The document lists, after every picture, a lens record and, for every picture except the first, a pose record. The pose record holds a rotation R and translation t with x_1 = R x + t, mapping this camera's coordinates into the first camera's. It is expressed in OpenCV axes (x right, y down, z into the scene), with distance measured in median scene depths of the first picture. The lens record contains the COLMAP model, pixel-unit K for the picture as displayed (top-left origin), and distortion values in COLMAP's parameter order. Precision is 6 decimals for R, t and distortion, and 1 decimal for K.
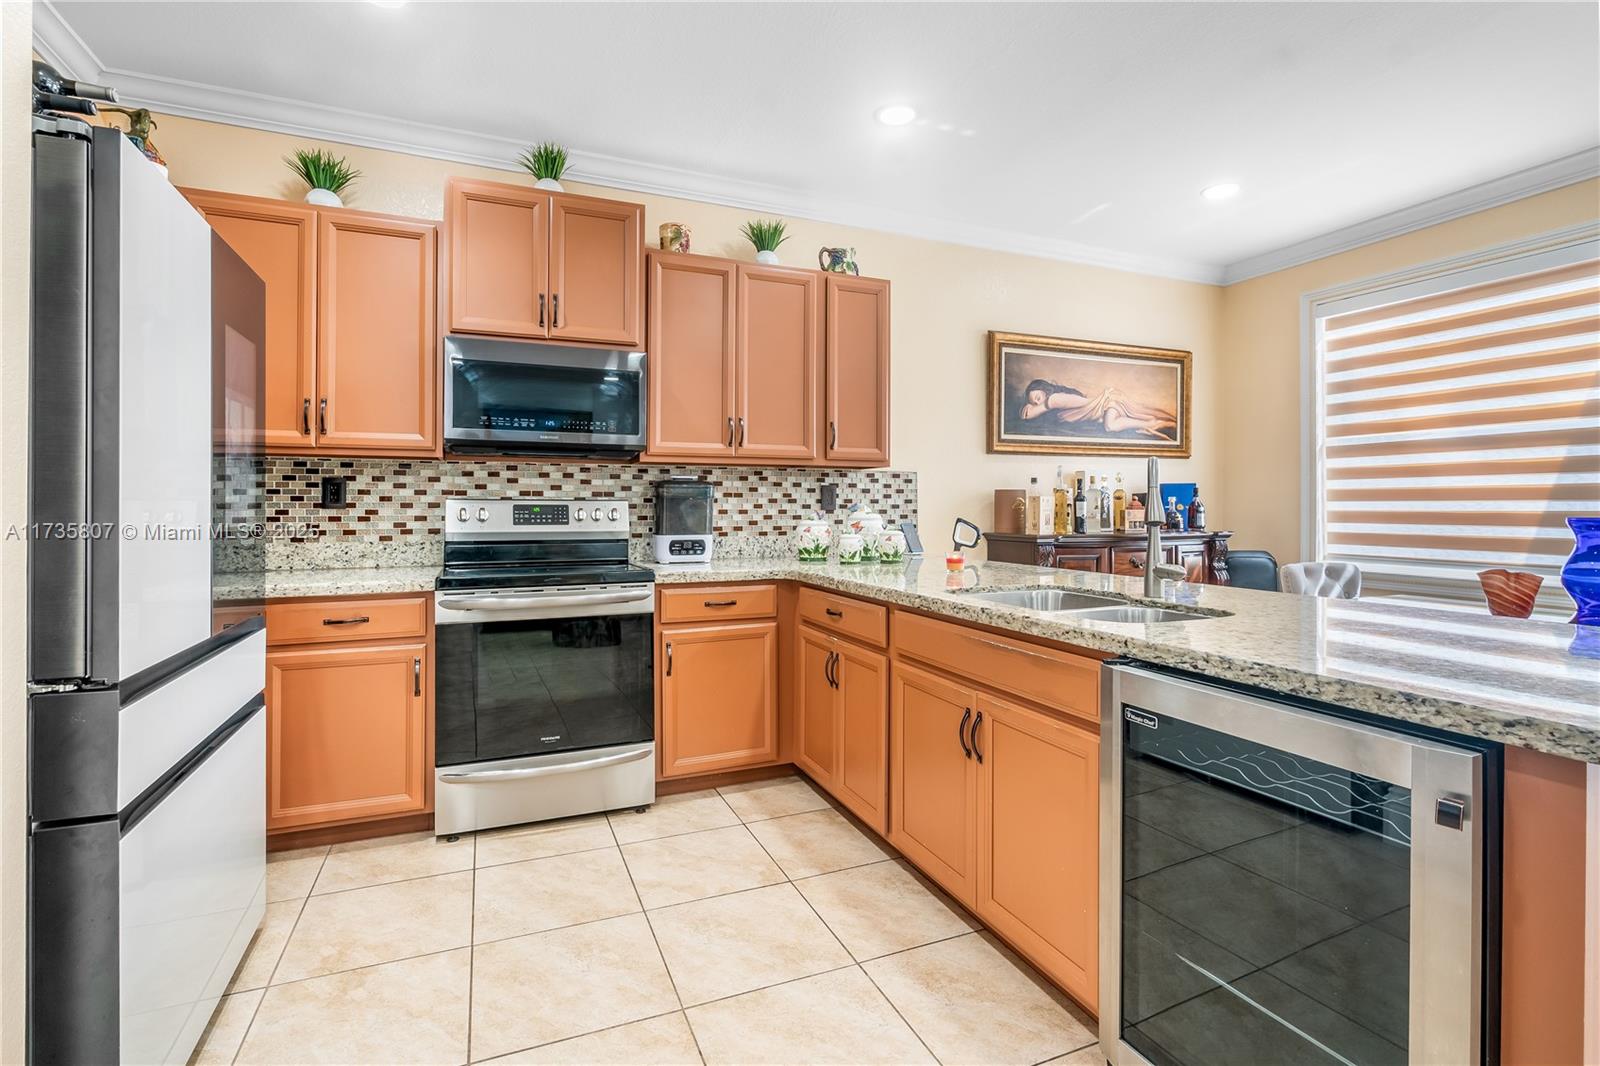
lens RADIAL K [[745.7, 0, 797.1], [0, 745.7, 500.7], [0, 0, 1]] dist [-0.006646, 0.000509]
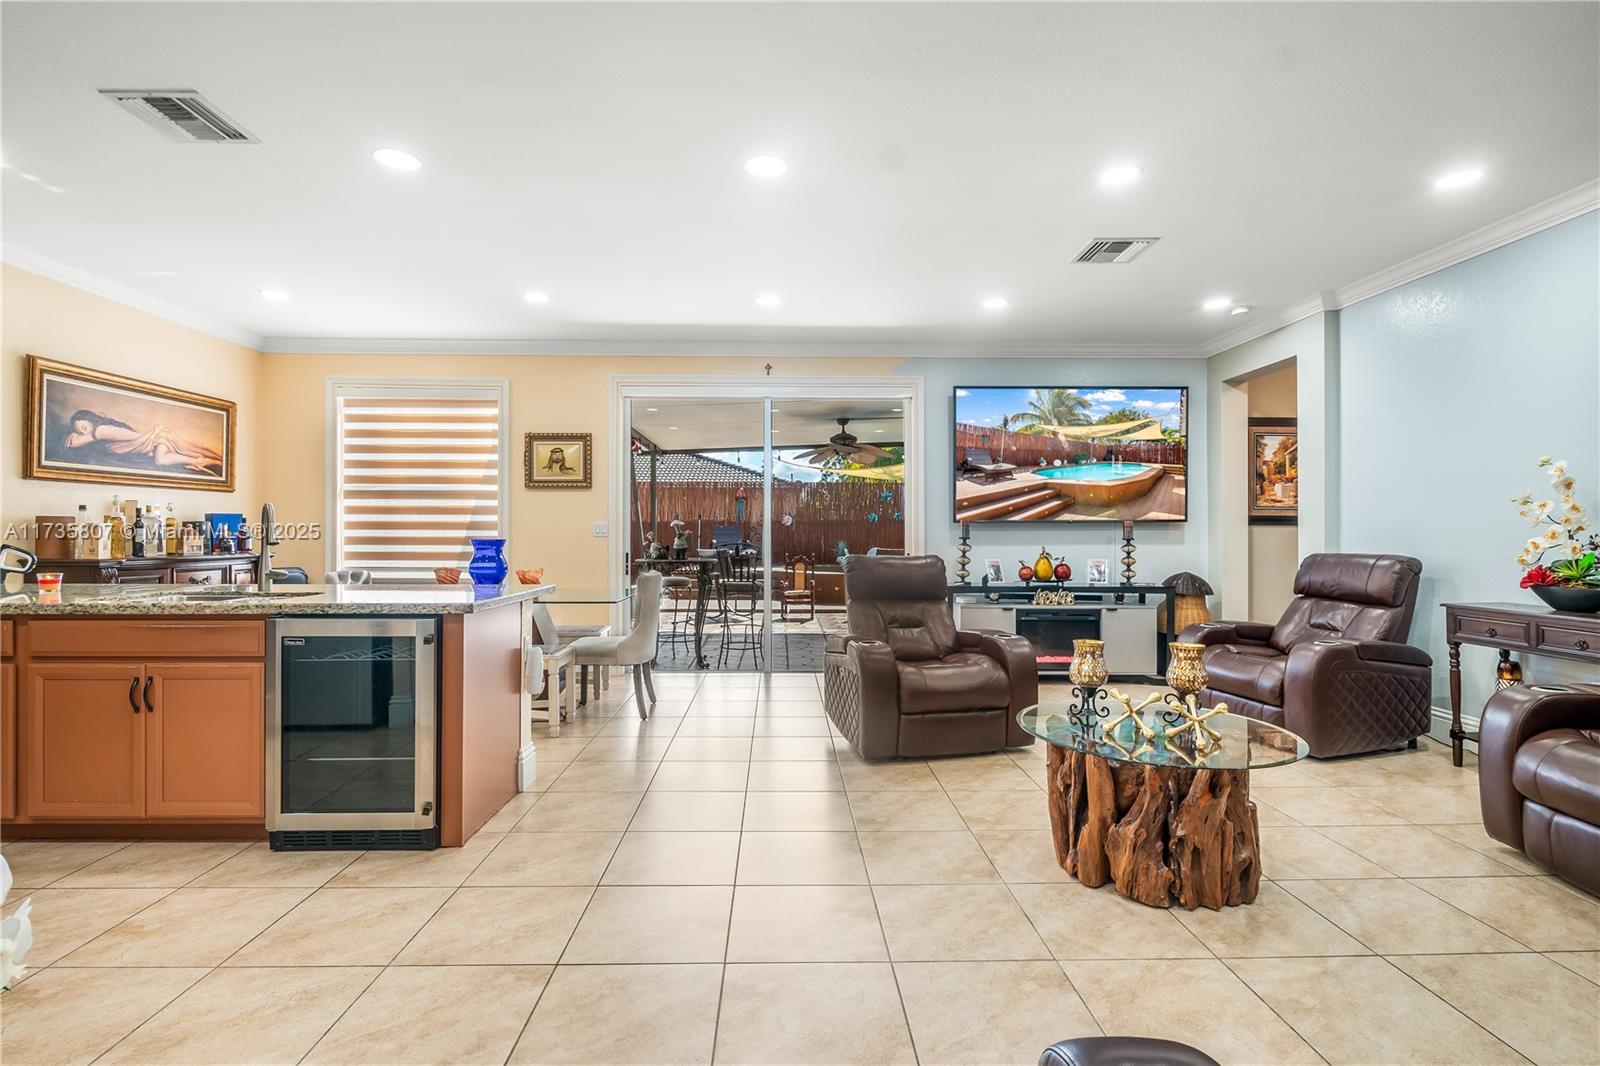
lens RADIAL K [[744.4, 0, 794.1], [0, 744.4, 536.8], [0, 0, 1]] dist [-0.005003, -0.000164]
pose [[0.365719, -0.002151, 0.930723, -0.327241], [-0.010051, 0.999930, 0.006260, -0.003602], [-0.930671, -0.011644, 0.365672, -0.350396]]
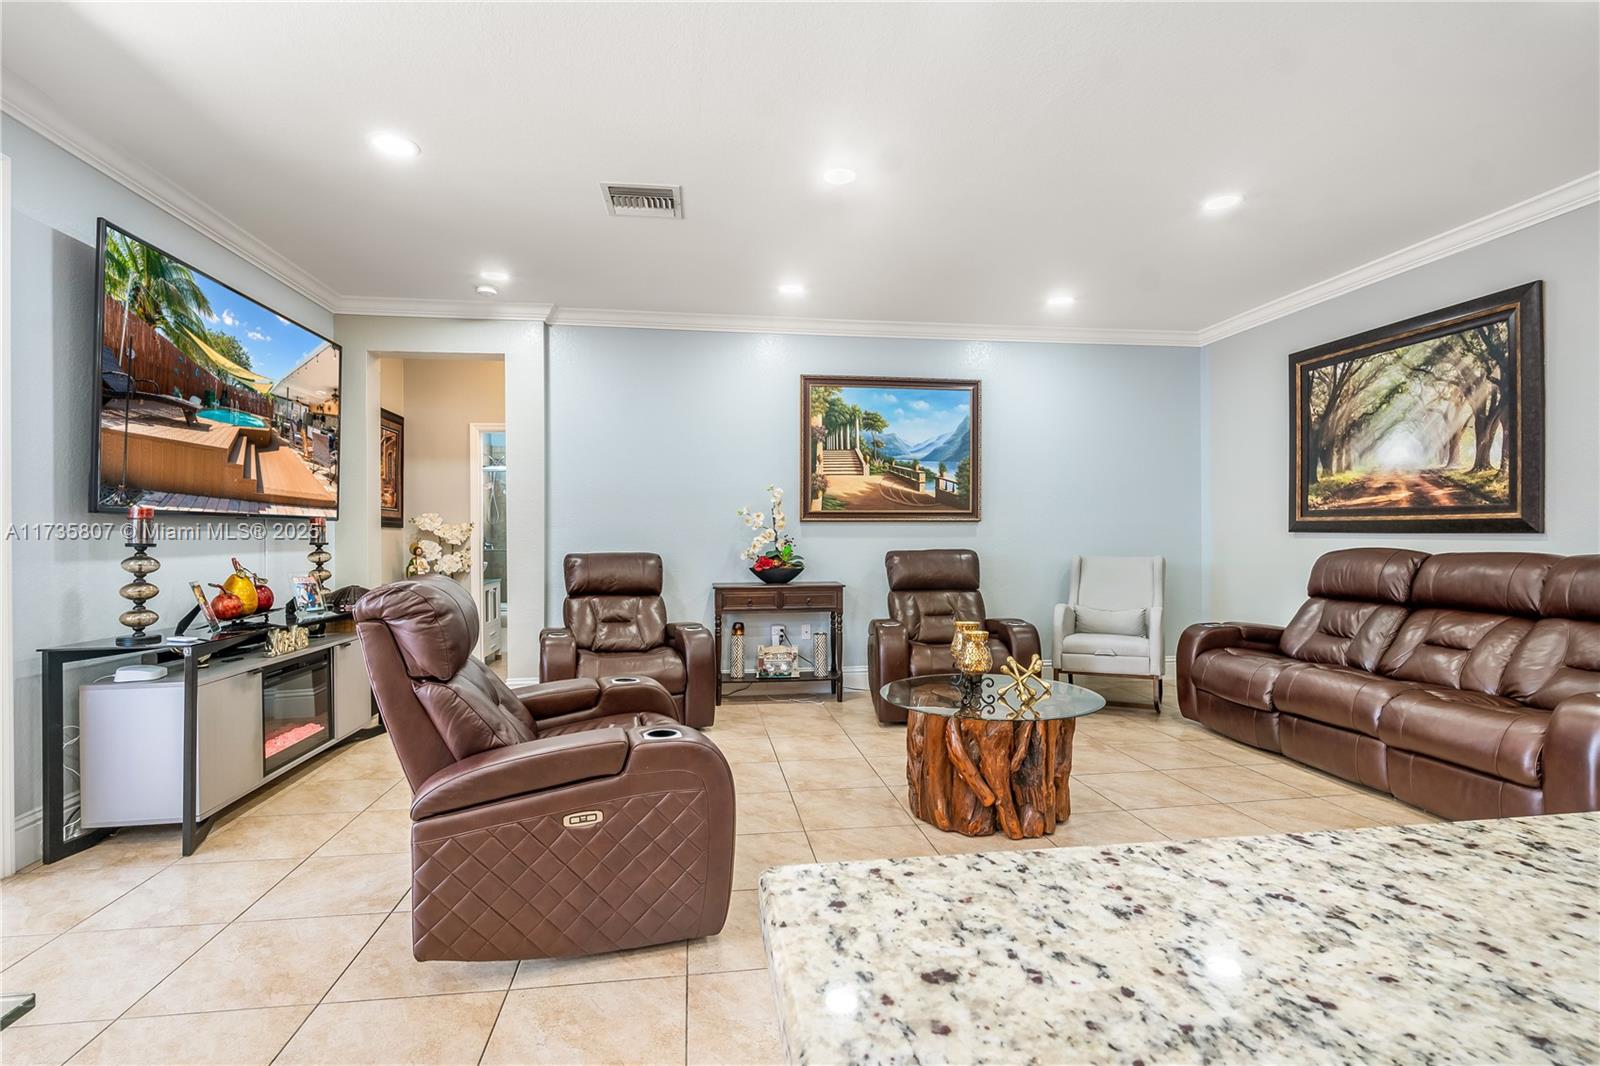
lens RADIAL K [[744.4, 0, 794.1], [0, 744.4, 536.8], [0, 0, 1]] dist [-0.005003, -0.000164]
pose [[-0.966631, 0.005276, 0.256119, 0.457199], [0.003325, 0.999962, -0.008050, 0.005099], [-0.256152, -0.006930, -0.966612, 0.479627]]
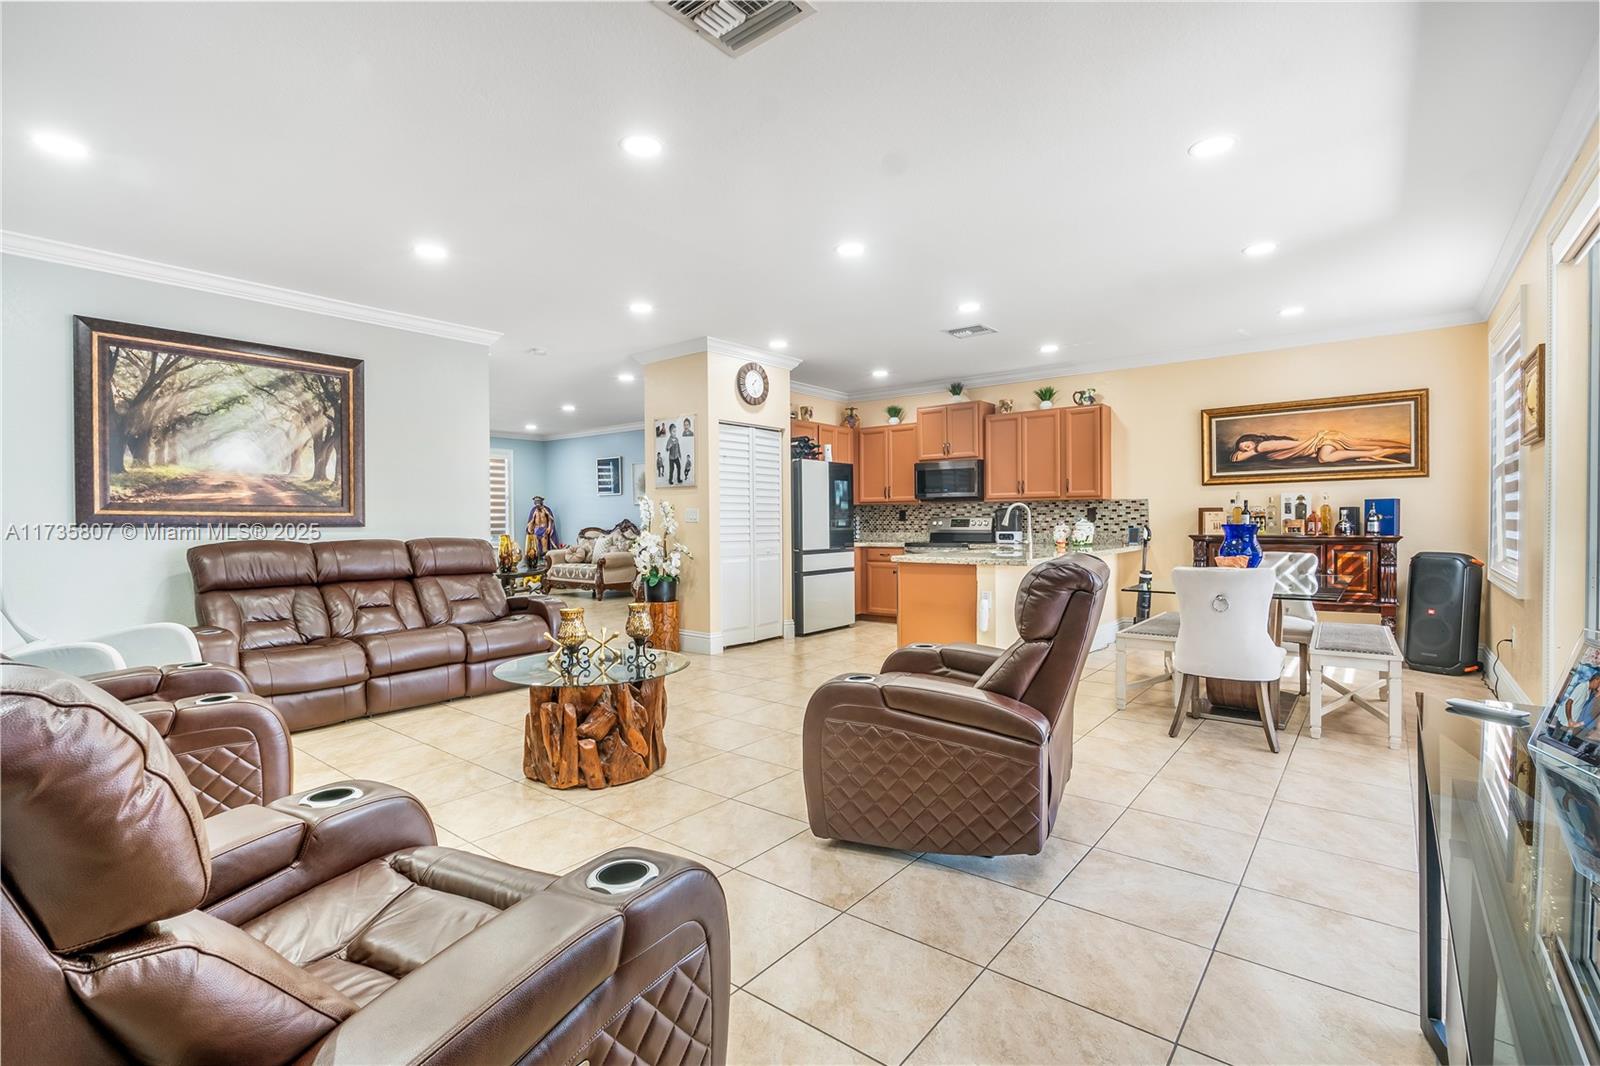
lens RADIAL K [[737.7, 0, 796.1], [0, 737.7, 525.1], [0, 0, 1]] dist [-0.003923, -0.000409]
pose [[0.478178, 0.001918, -0.878261, 1.446726], [0.015830, 0.999816, 0.010802, -0.009527], [0.878120, -0.019068, 0.478060, -0.640582]]
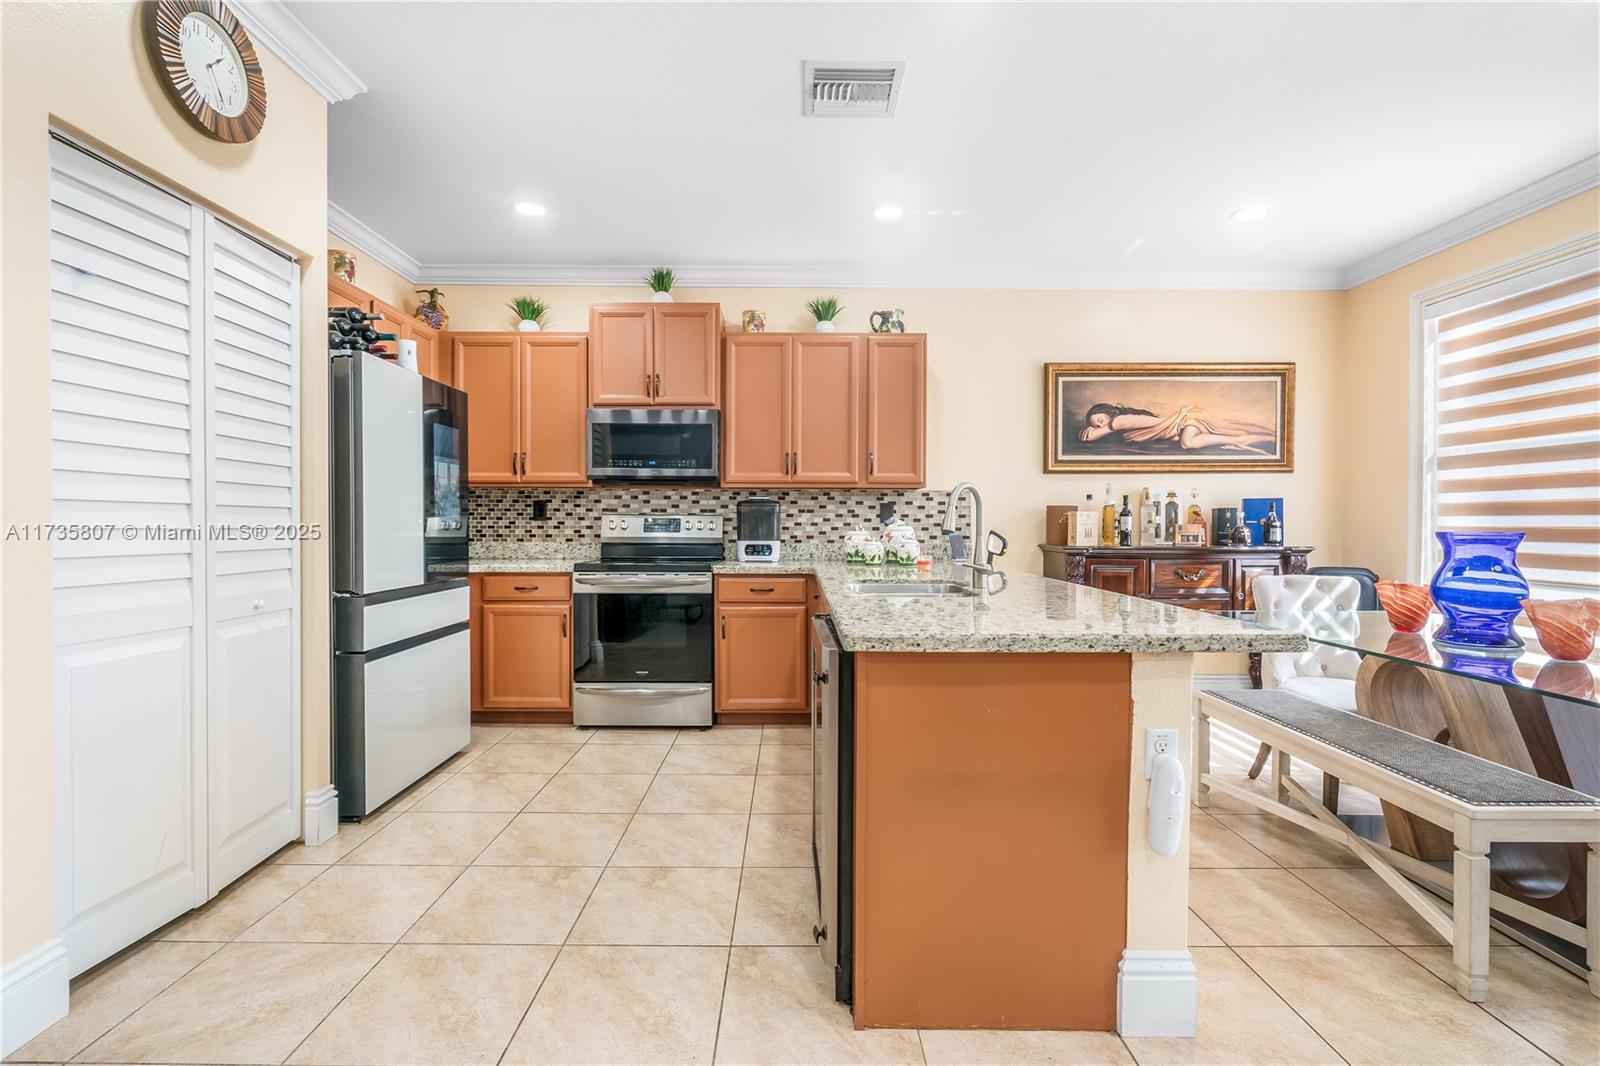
lens RADIAL K [[739.8, 0, 799.0], [0, 739.8, 530.3], [0, 0, 1]] dist [-0.006555, 0.002038]
pose [[0.924893, 0.007544, -0.380154, 0.393166], [-0.000300, 0.999817, 0.019113, 0.001177], [0.380228, -0.017563, 0.924726, -0.194529]]
